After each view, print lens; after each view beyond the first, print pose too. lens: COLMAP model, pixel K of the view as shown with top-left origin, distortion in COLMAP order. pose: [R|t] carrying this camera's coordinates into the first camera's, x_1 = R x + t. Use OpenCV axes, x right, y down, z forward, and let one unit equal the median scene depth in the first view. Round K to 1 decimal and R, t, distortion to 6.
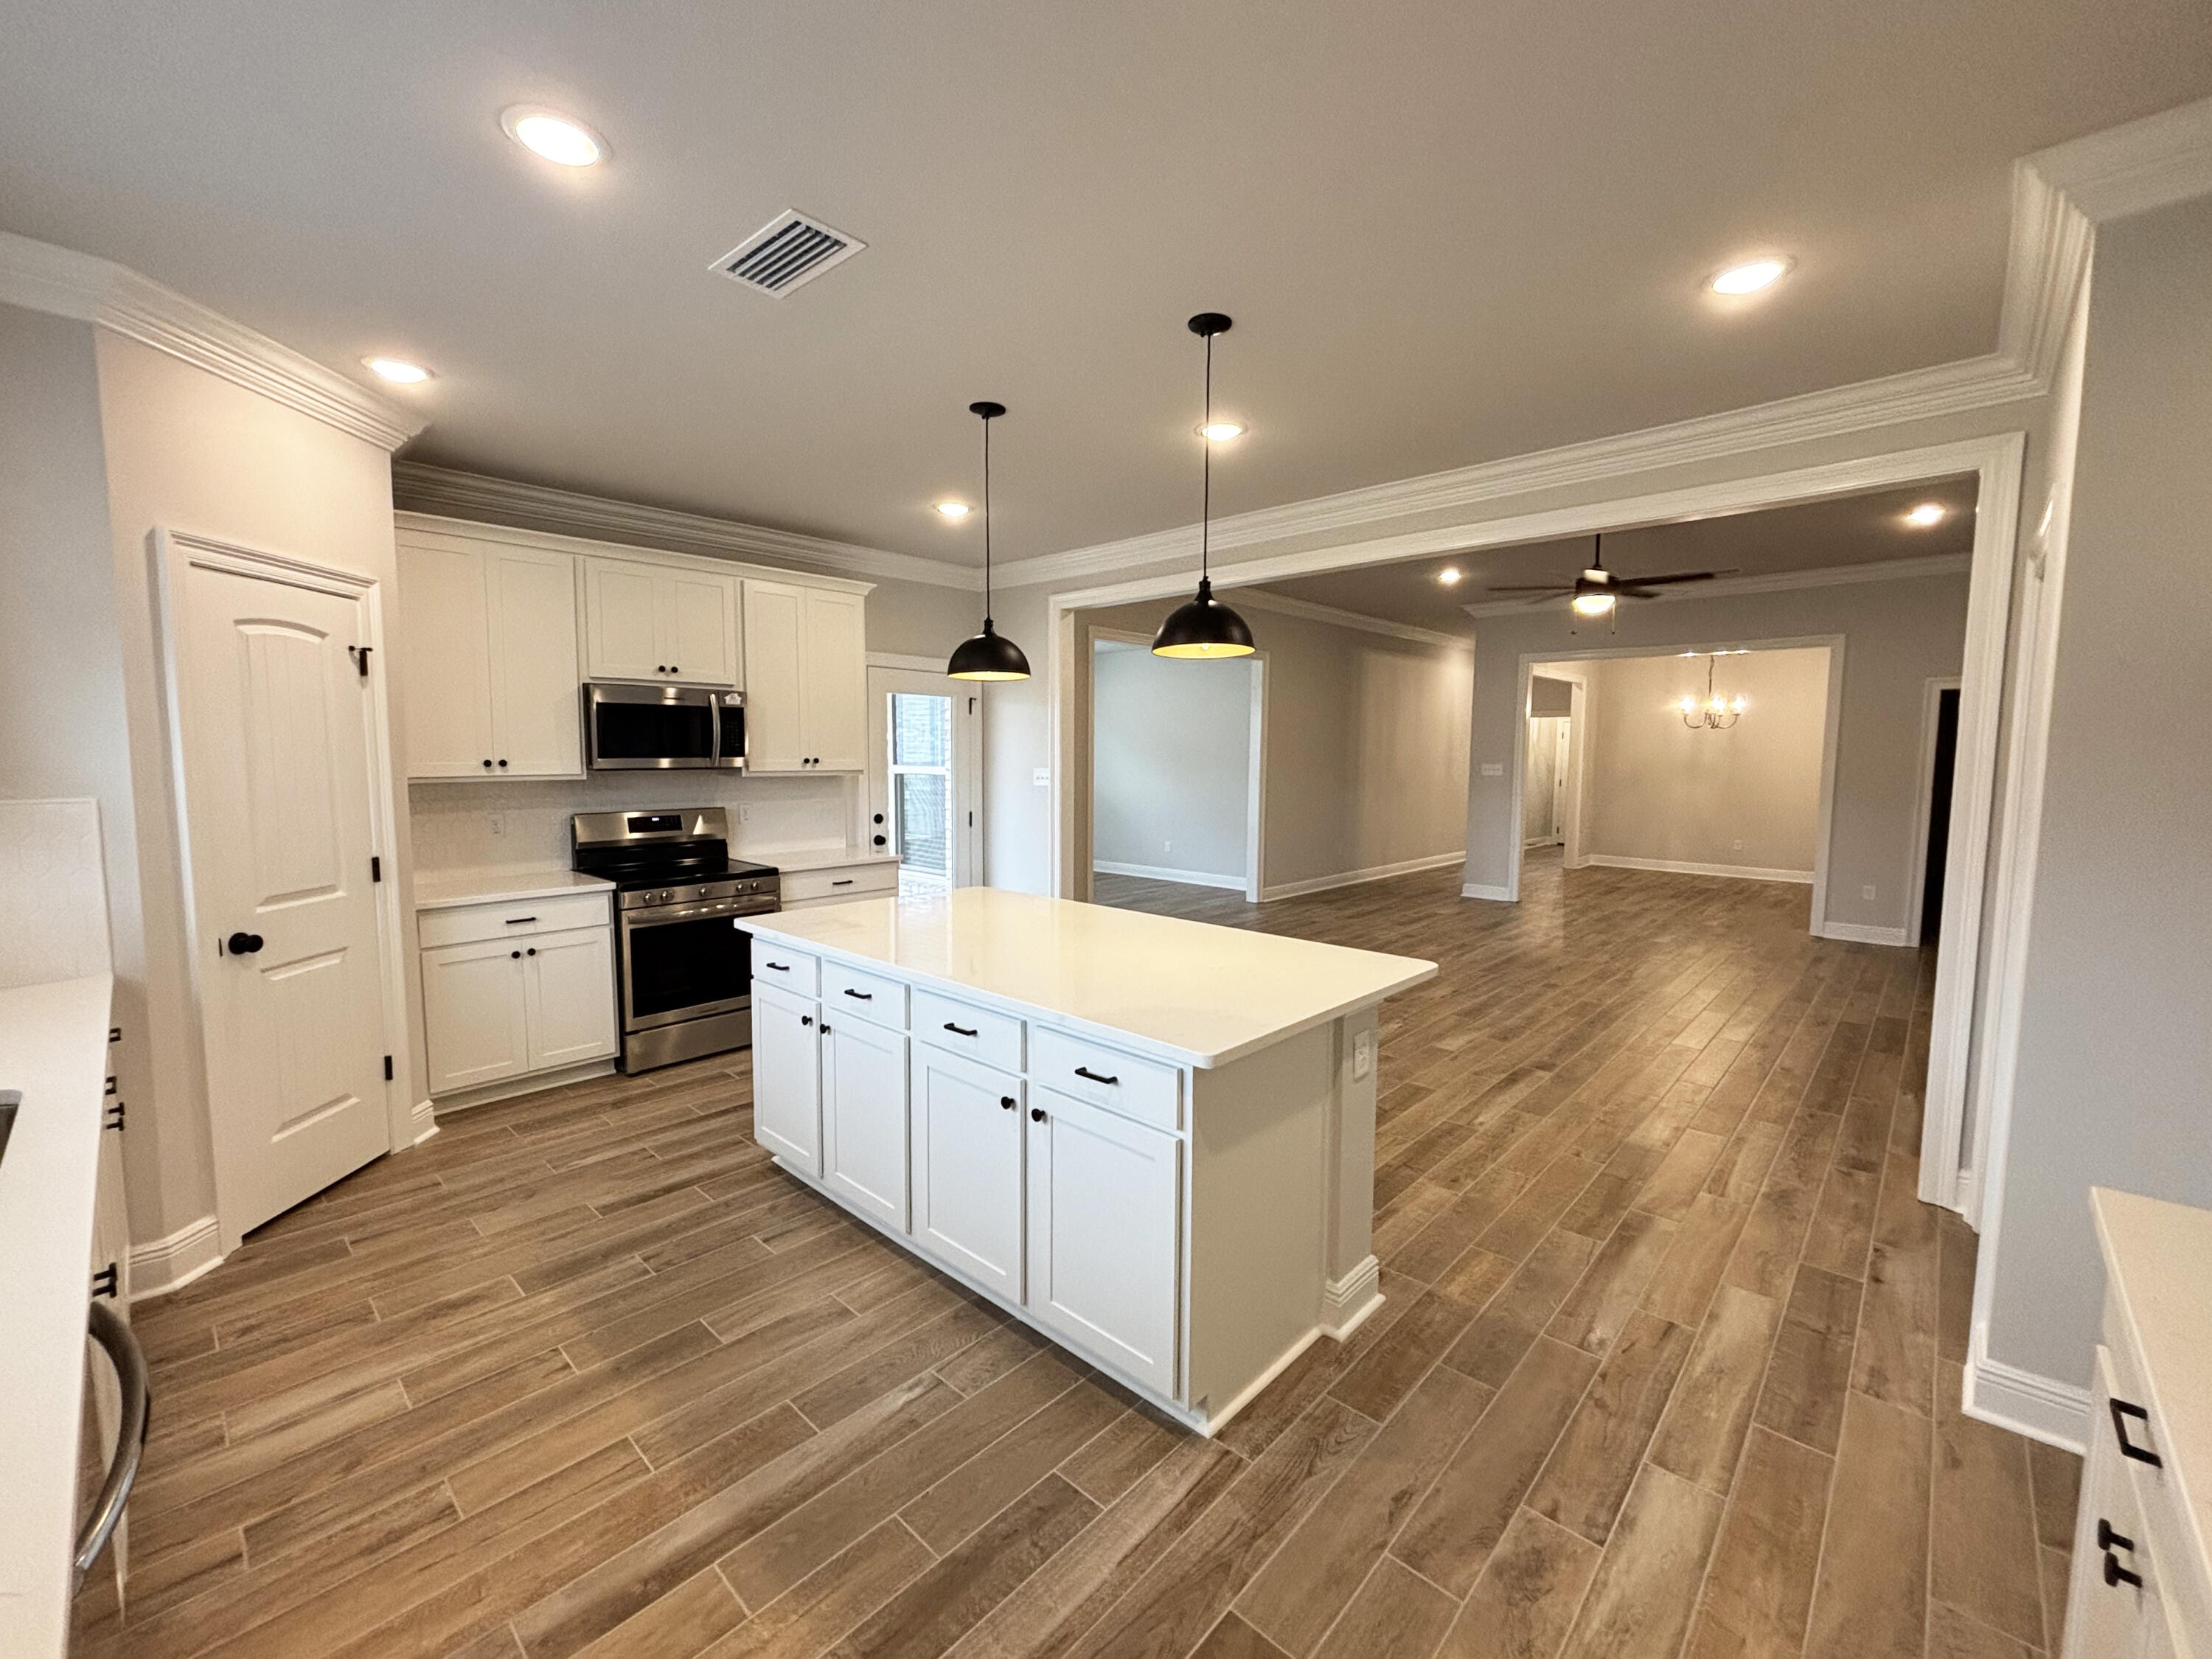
lens RADIAL K [[890.4, 0, 1106.2], [0, 890.4, 828.1], [0, 0, 1]] dist [0.012599, 0.000319]
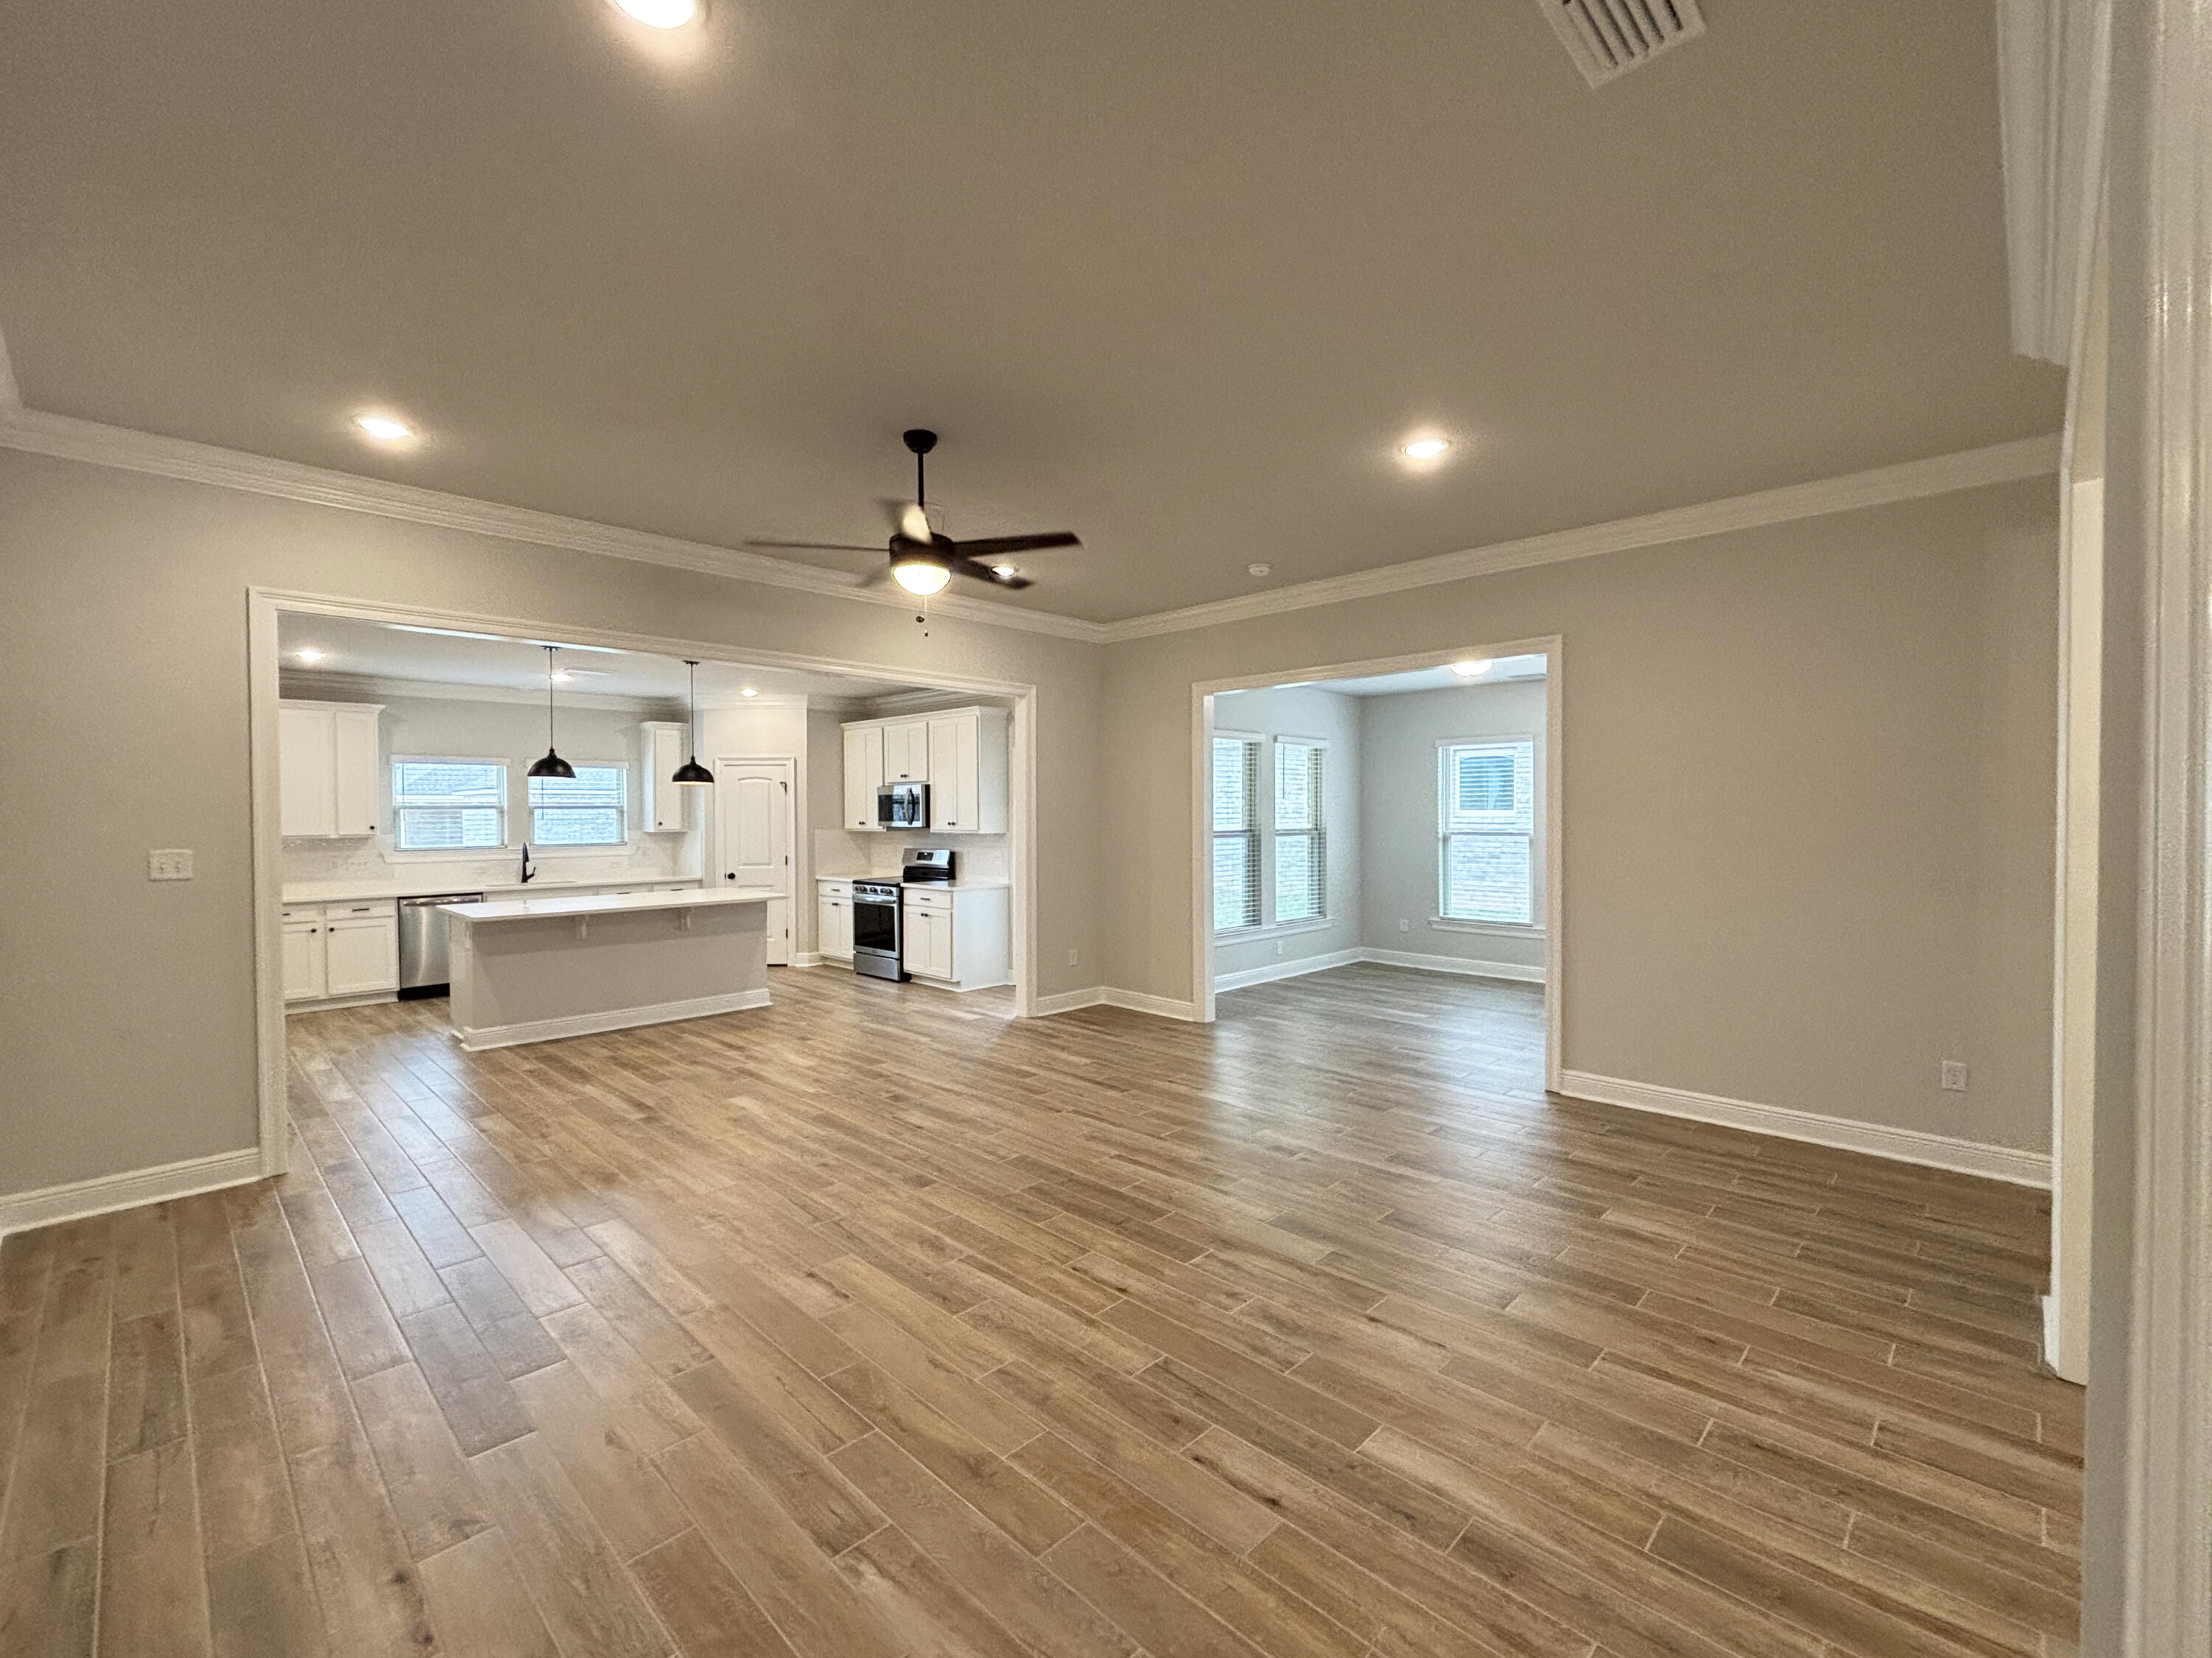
lens RADIAL K [[947.1, 0, 1098.0], [0, 947.1, 822.9], [0, 0, 1]] dist [0.023731, 0.000213]
pose [[-0.029475, 0.007888, -0.999534, 2.754879], [-0.076968, 0.996982, 0.010138, -0.226749], [0.996598, 0.077231, -0.028779, 2.651053]]
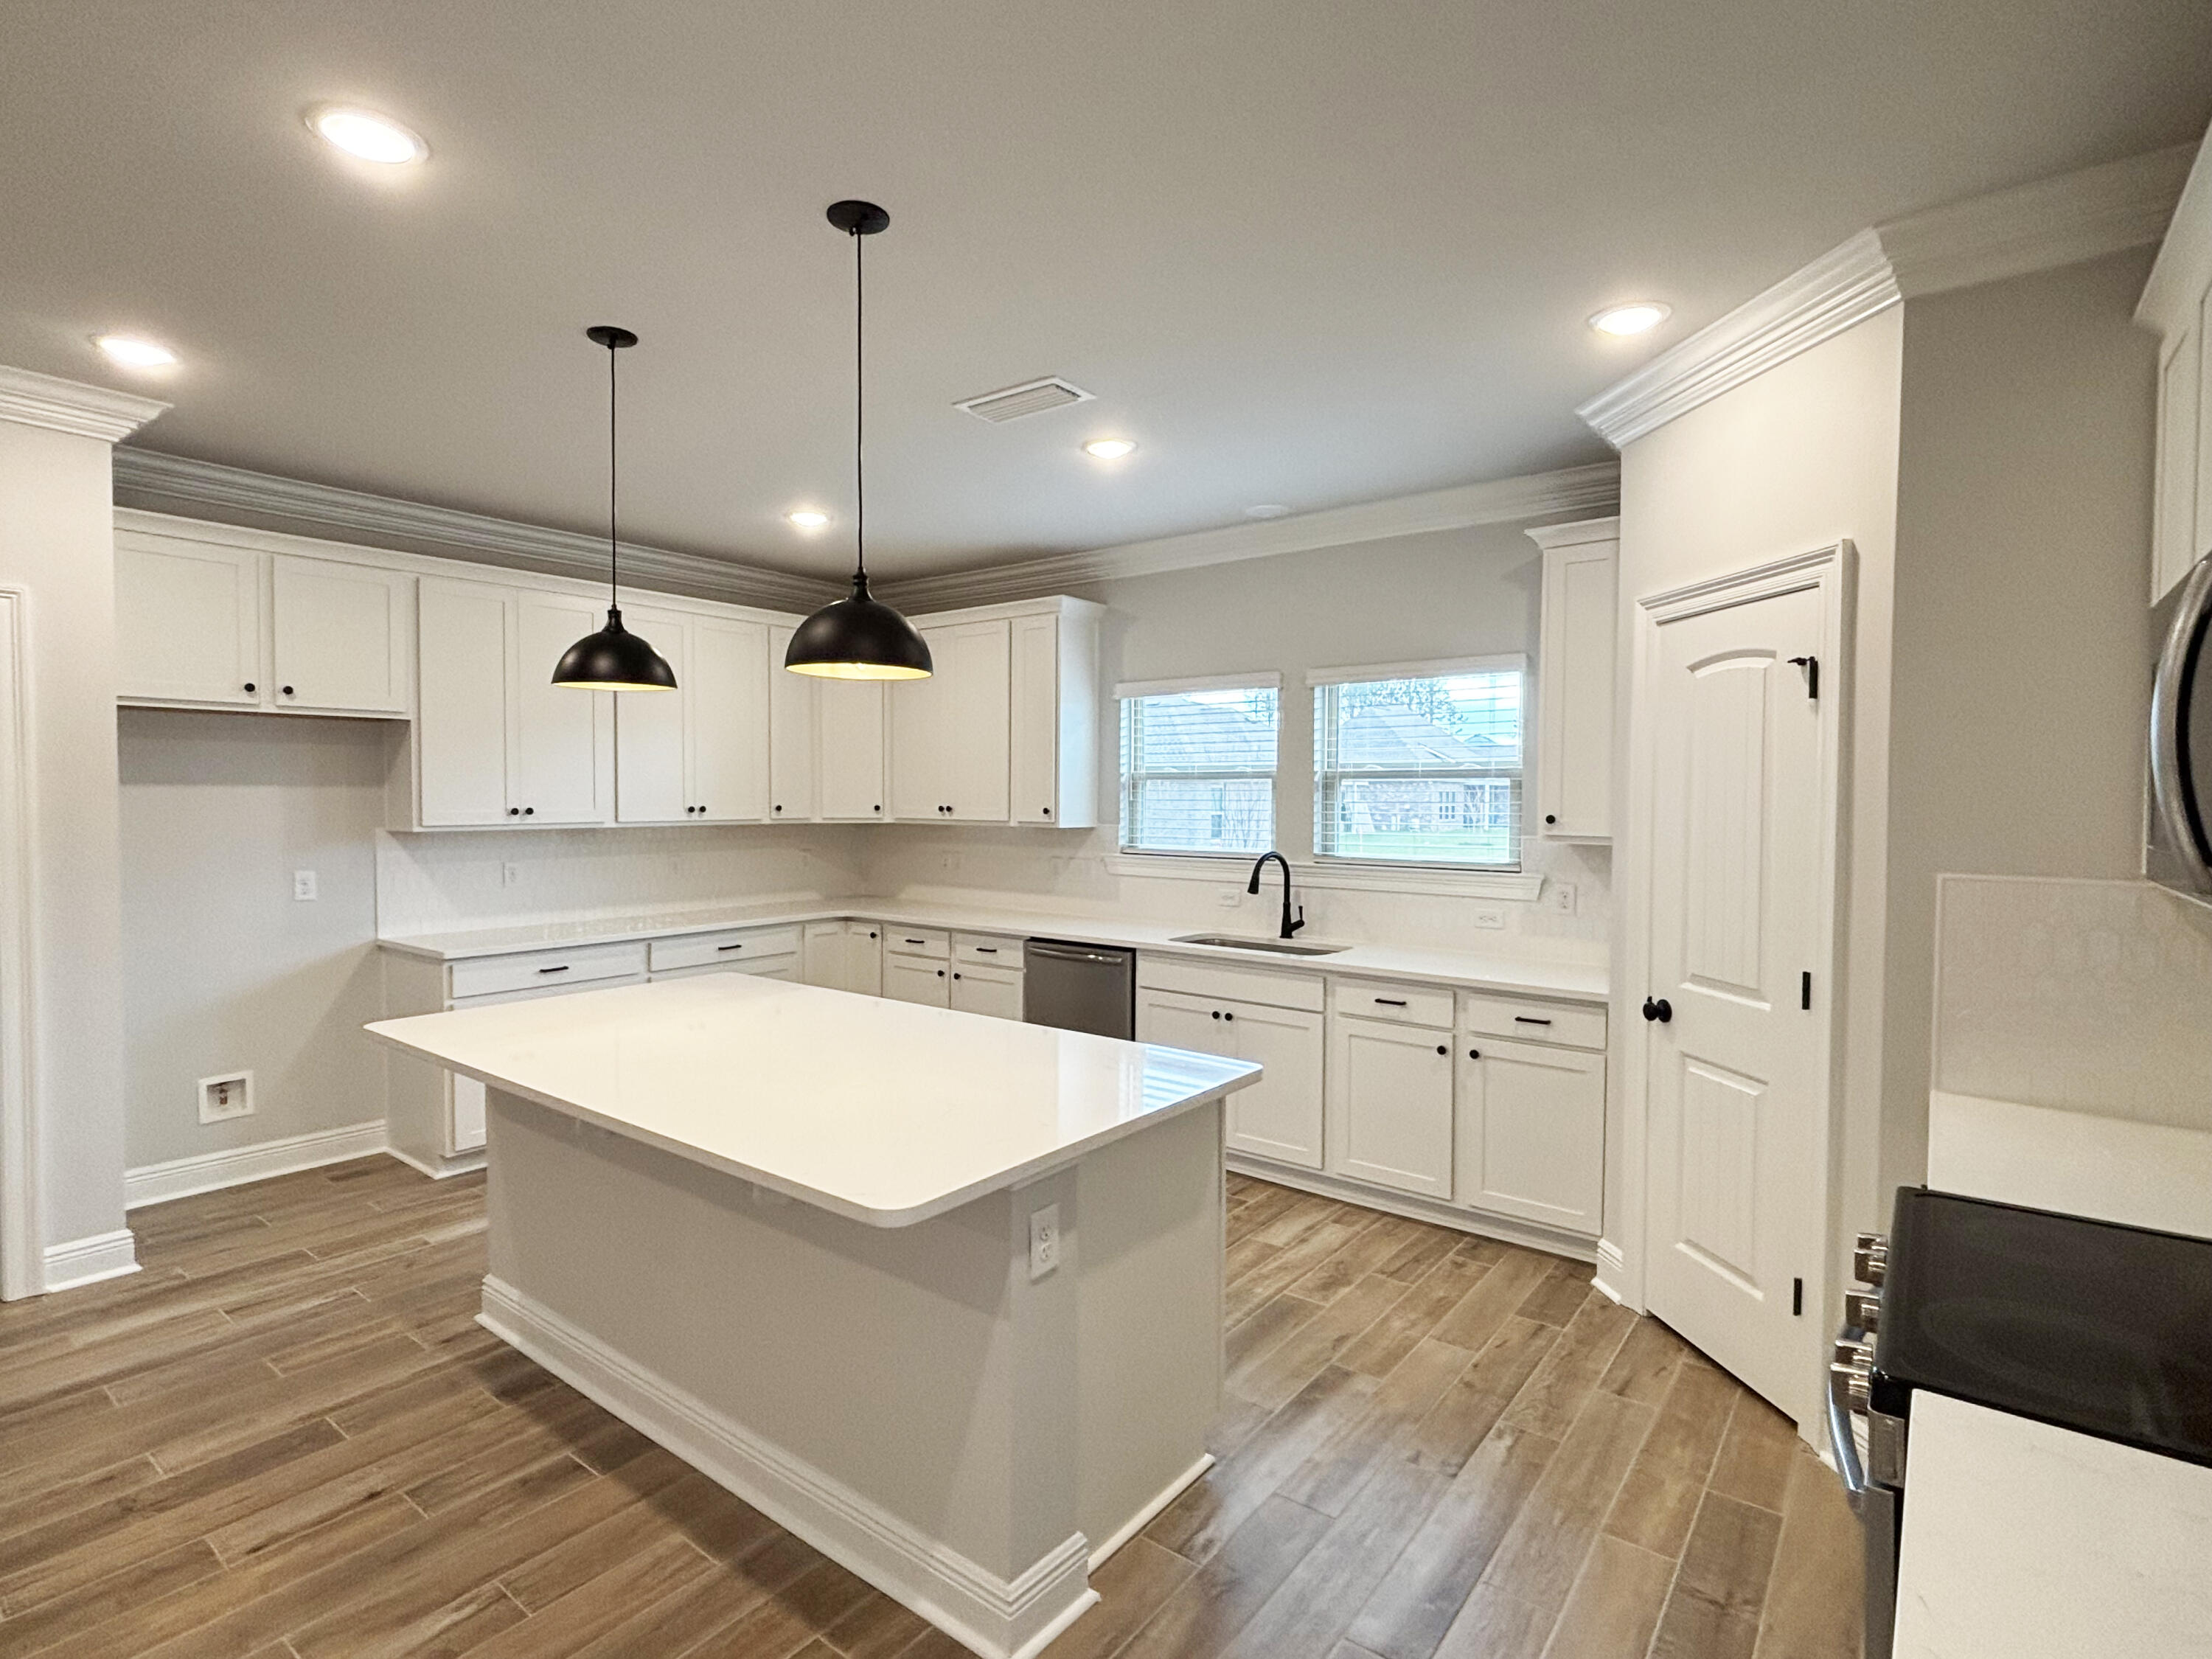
lens RADIAL K [[1085.1, 0, 1104.6], [0, 1085.1, 827.1], [0, 0, 1]] dist [-0.003241, -0.000150]
pose [[-0.996338, -0.008077, -0.085123, -0.306580], [-0.017373, 0.993886, 0.109033, -0.193226], [0.083722, 0.110113, -0.990387, 2.243160]]
